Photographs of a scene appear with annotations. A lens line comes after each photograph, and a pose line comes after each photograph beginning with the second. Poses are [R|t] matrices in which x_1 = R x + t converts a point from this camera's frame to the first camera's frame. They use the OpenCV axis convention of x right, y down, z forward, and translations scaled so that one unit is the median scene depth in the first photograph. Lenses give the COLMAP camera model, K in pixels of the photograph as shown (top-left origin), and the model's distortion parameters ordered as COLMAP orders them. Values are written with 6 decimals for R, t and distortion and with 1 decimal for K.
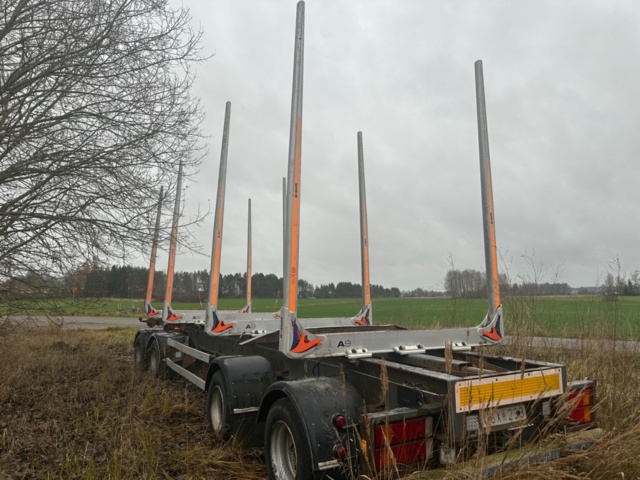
lens RADIAL K [[443.3, 0, 320.0], [0, 443.3, 240.0], [0, 0, 1]] dist [0.132208, -0.197508]
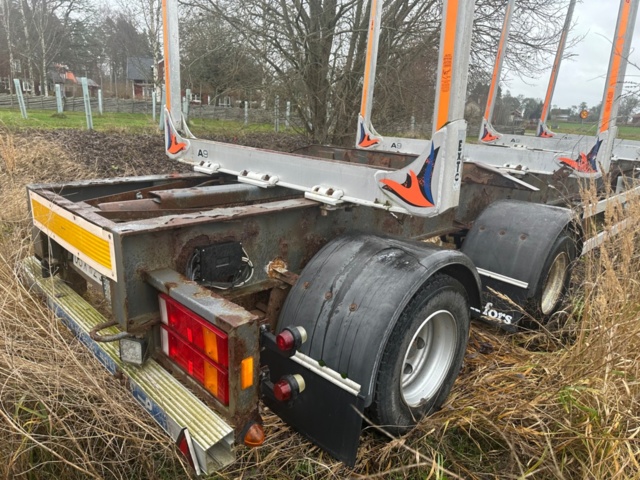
lens RADIAL K [[443.3, 0, 320.0], [0, 443.3, 240.0], [0, 0, 1]] dist [0.132208, -0.197508]
pose [[0.278682, 0.284244, -0.917356, 0.881174], [0.071566, 0.946395, 0.314983, 0.130698], [0.957713, -0.153432, 0.243401, 0.931653]]
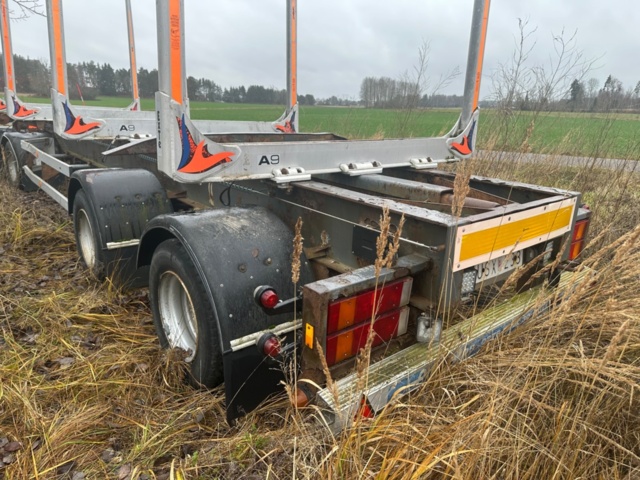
lens RADIAL K [[443.3, 0, 320.0], [0, 443.3, 240.0], [0, 0, 1]] dist [0.132208, -0.197508]
pose [[0.981245, -0.016533, 0.192056, 0.001213], [-0.063688, 0.912560, 0.403953, 0.071873], [-0.181941, -0.408609, 0.894392, 0.353413]]
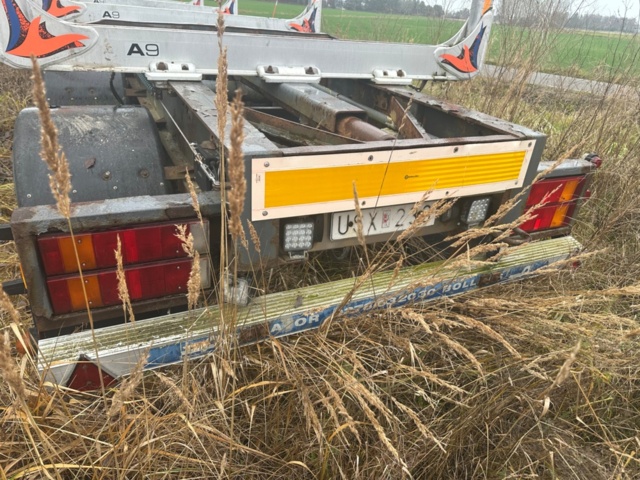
lens RADIAL K [[449.8, 0, 320.0], [0, 449.8, 240.0], [0, 0, 1]] dist [0.026928, -0.037712]
pose [[0.994065, 0.108072, -0.012464, 0.270865], [-0.081847, 0.818436, 0.568738, 0.095144], [0.071666, -0.564342, 0.822424, 0.442858]]
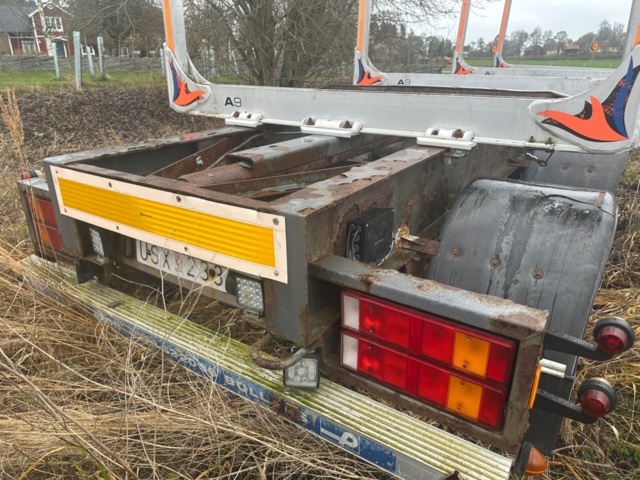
lens RADIAL K [[446.7, 0, 324.5], [0, 446.7, 236.4], [0, 0, 1]] dist [0.090176, -0.129028]
pose [[0.466534, 0.329677, -0.820767, 0.697366], [0.107045, 0.900076, 0.422379, 0.136745], [0.878002, -0.284913, 0.384626, 0.764183]]
